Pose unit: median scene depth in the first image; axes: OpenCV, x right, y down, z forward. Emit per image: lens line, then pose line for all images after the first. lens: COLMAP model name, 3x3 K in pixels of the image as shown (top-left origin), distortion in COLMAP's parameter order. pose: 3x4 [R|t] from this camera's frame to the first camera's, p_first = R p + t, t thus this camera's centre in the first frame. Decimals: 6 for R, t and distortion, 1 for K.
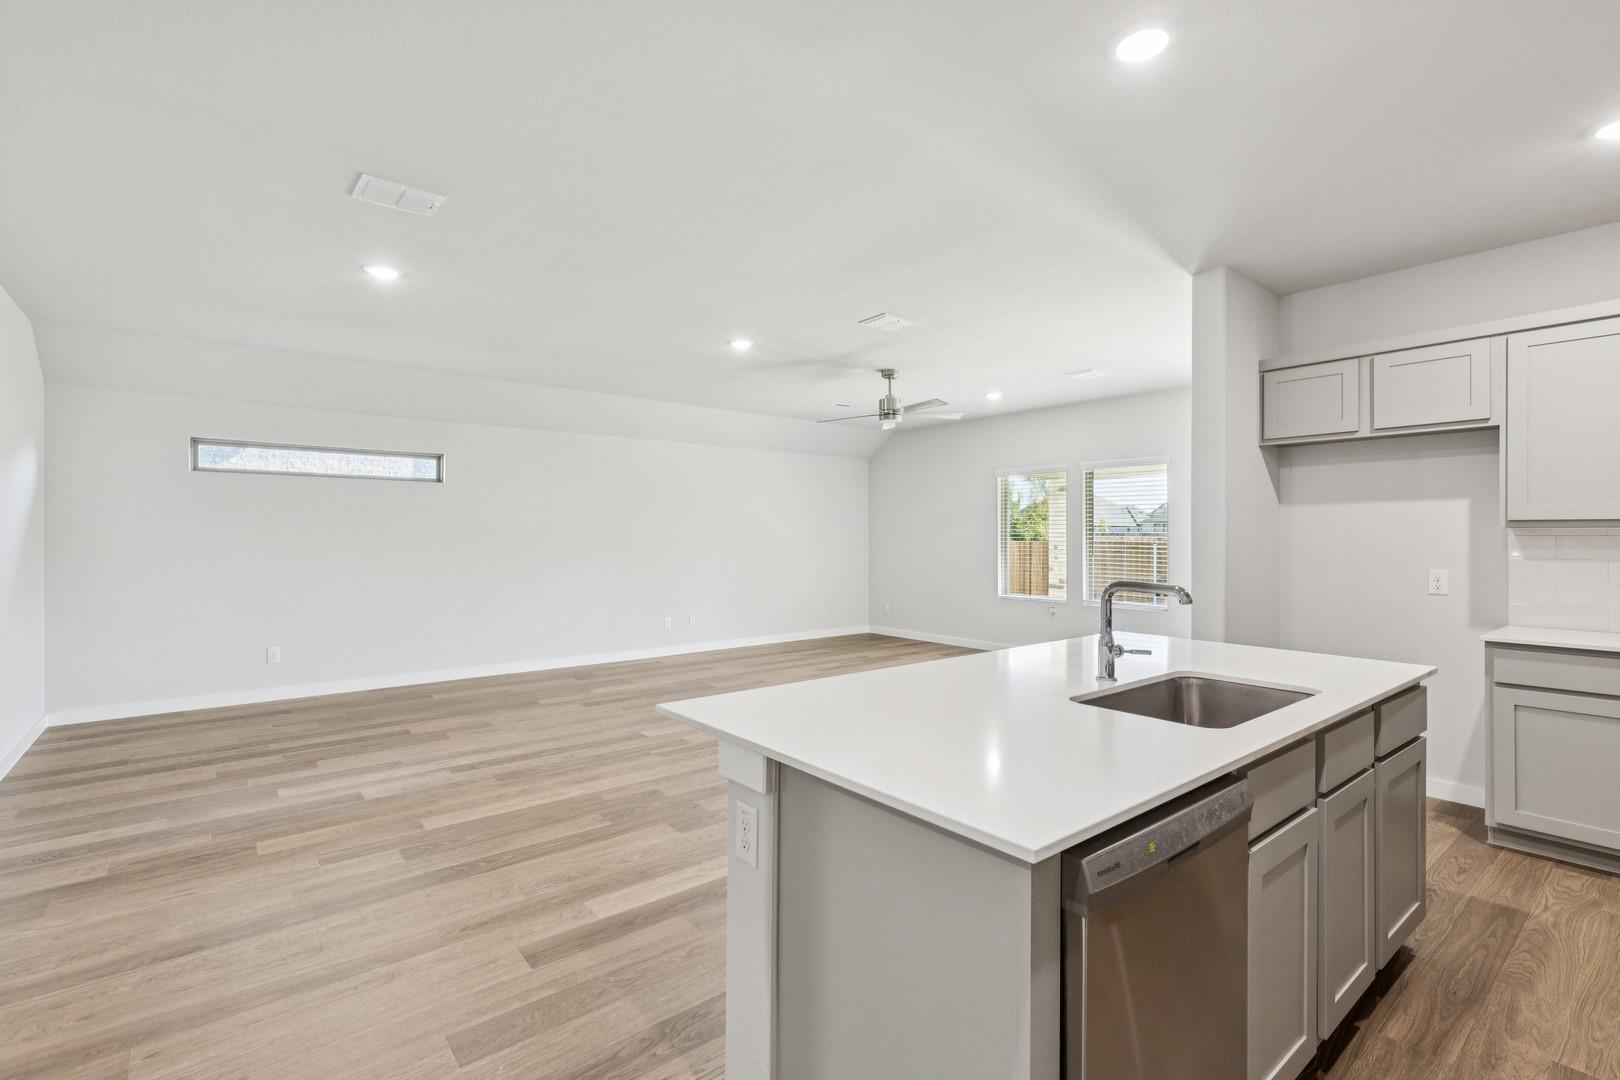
lens RADIAL K [[723.7, 0, 805.4], [0, 723.7, 534.9], [0, 0, 1]] dist [0.015321, -0.000912]
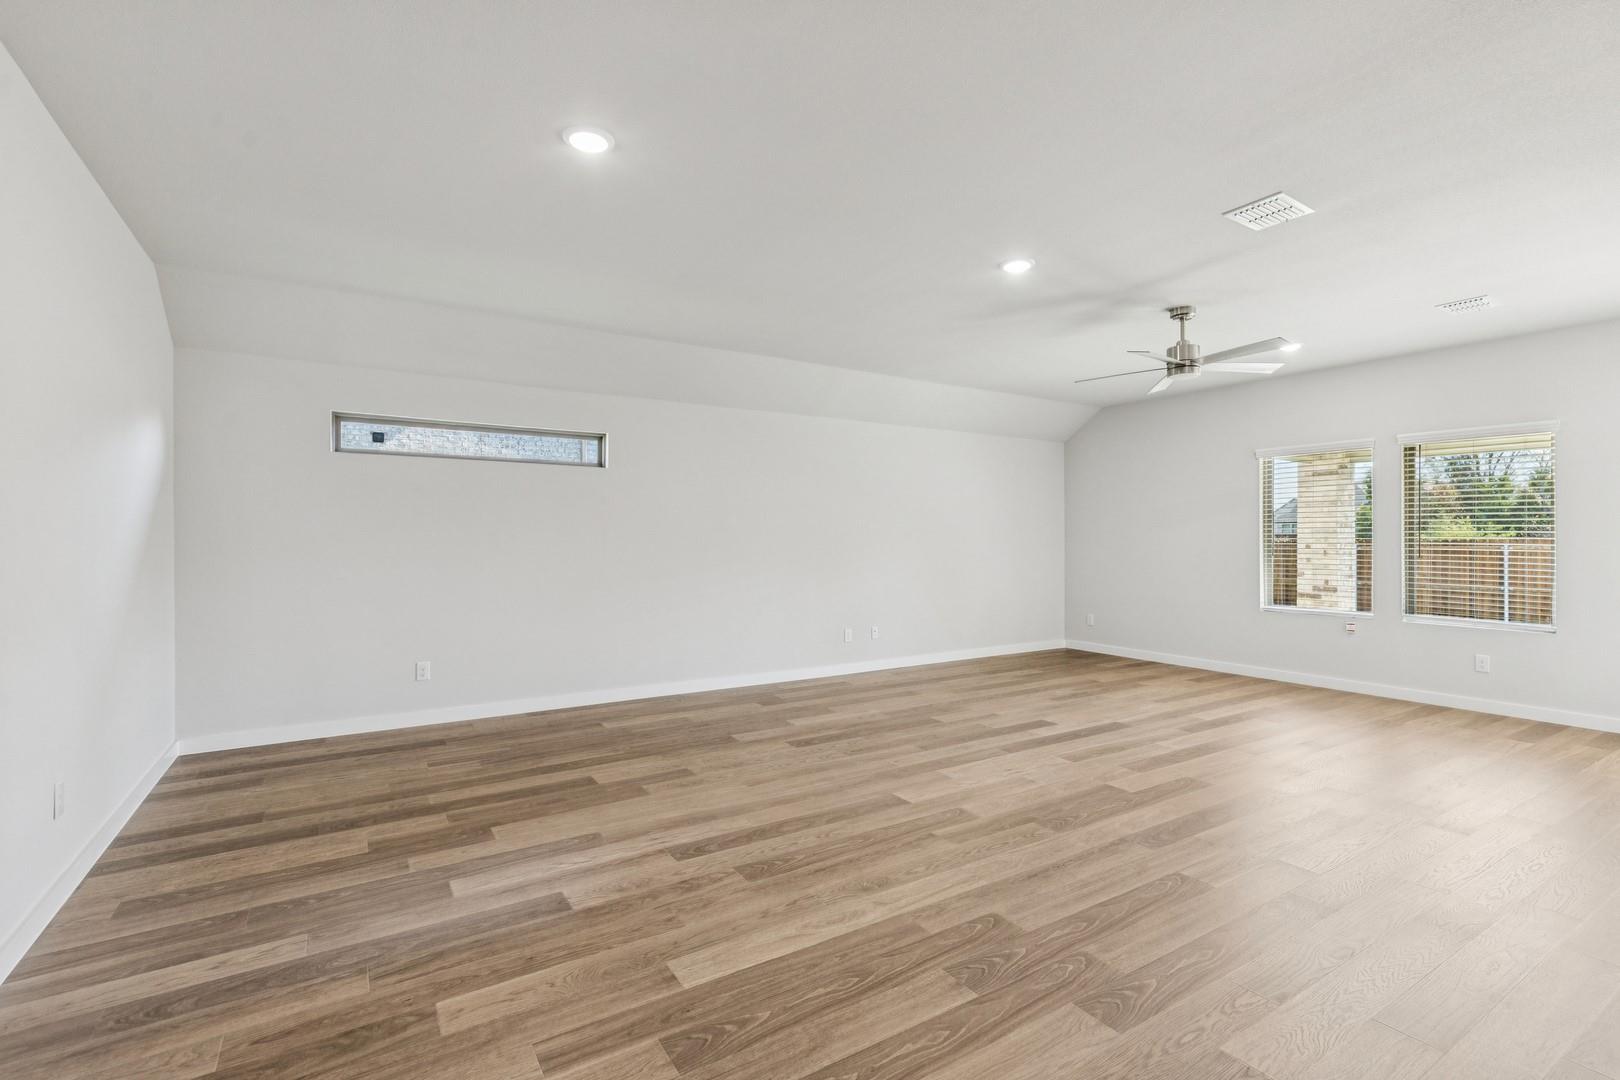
lens RADIAL K [[723.7, 0, 813.7], [0, 723.7, 539.4], [0, 0, 1]] dist [0.015321, -0.000912]
pose [[0.993859, 0.000321, -0.110652, -0.234996], [0.000109, 0.999992, 0.003883, 0.011840], [0.110652, -0.003872, 0.993852, 0.270435]]
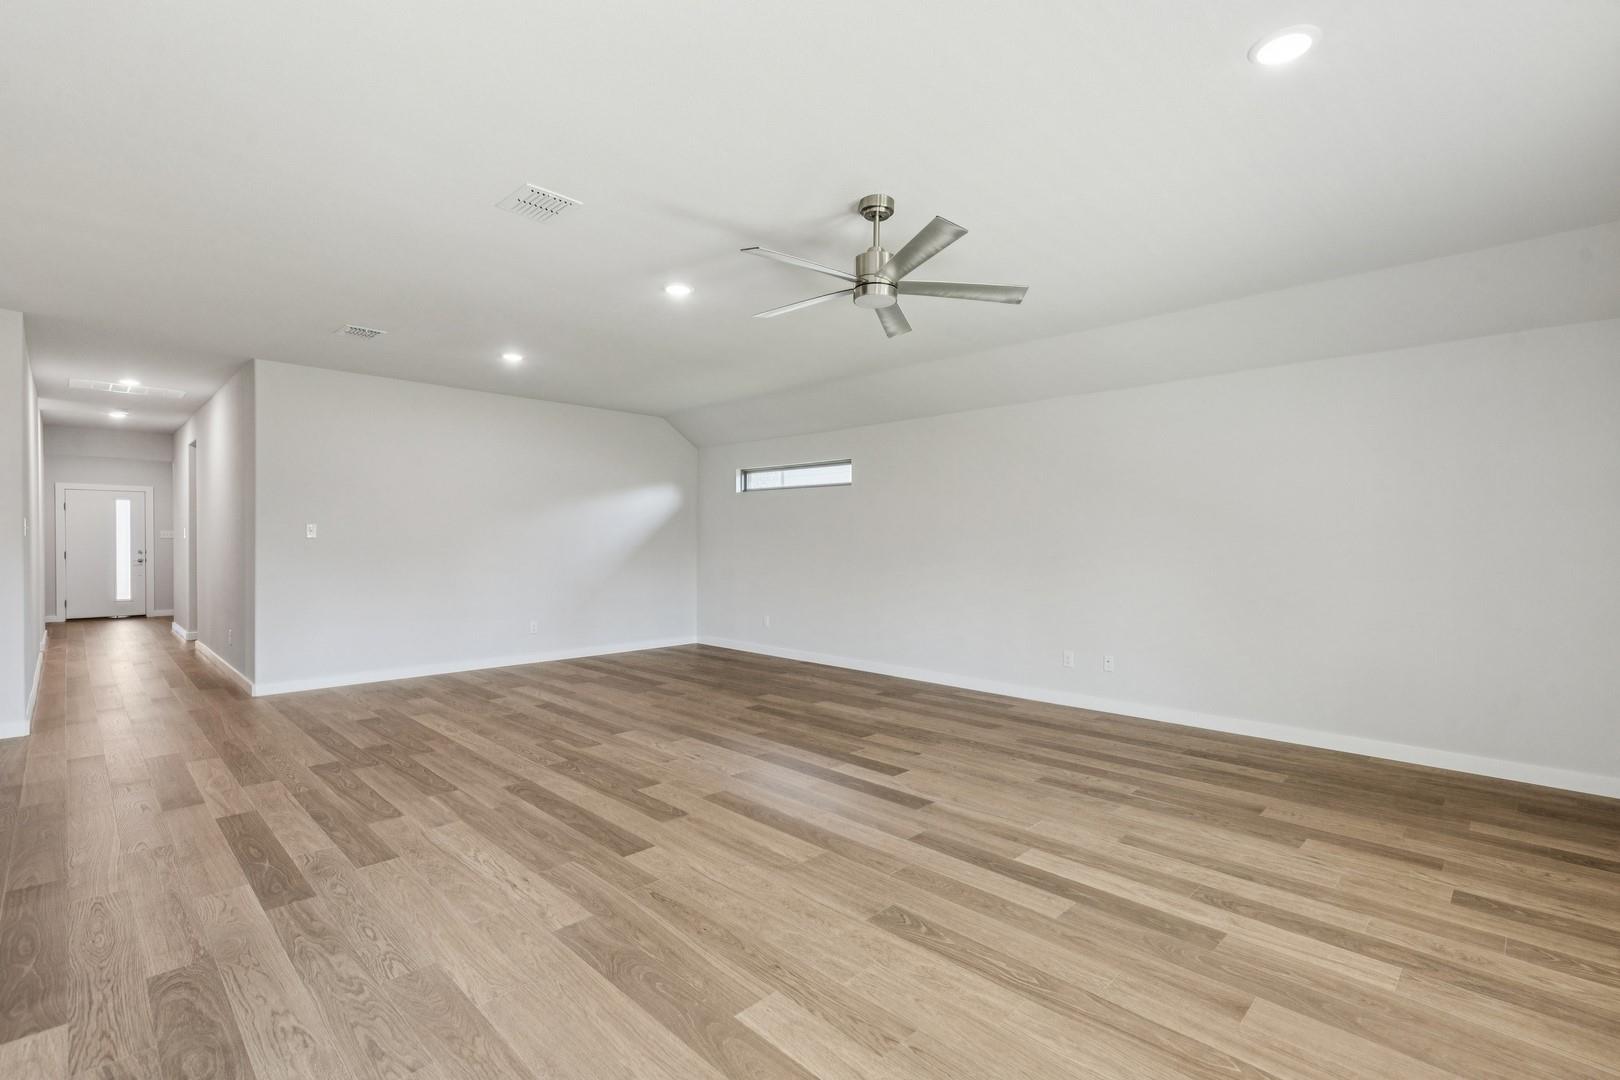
lens RADIAL K [[723.7, 0, 808.6], [0, 723.7, 548.4], [0, 0, 1]] dist [0.015321, -0.000912]
pose [[0.118288, 0.010357, -0.992925, 0.798954], [0.005670, 0.999922, 0.011106, 0.015820], [0.992963, -0.006944, 0.118220, 1.157610]]
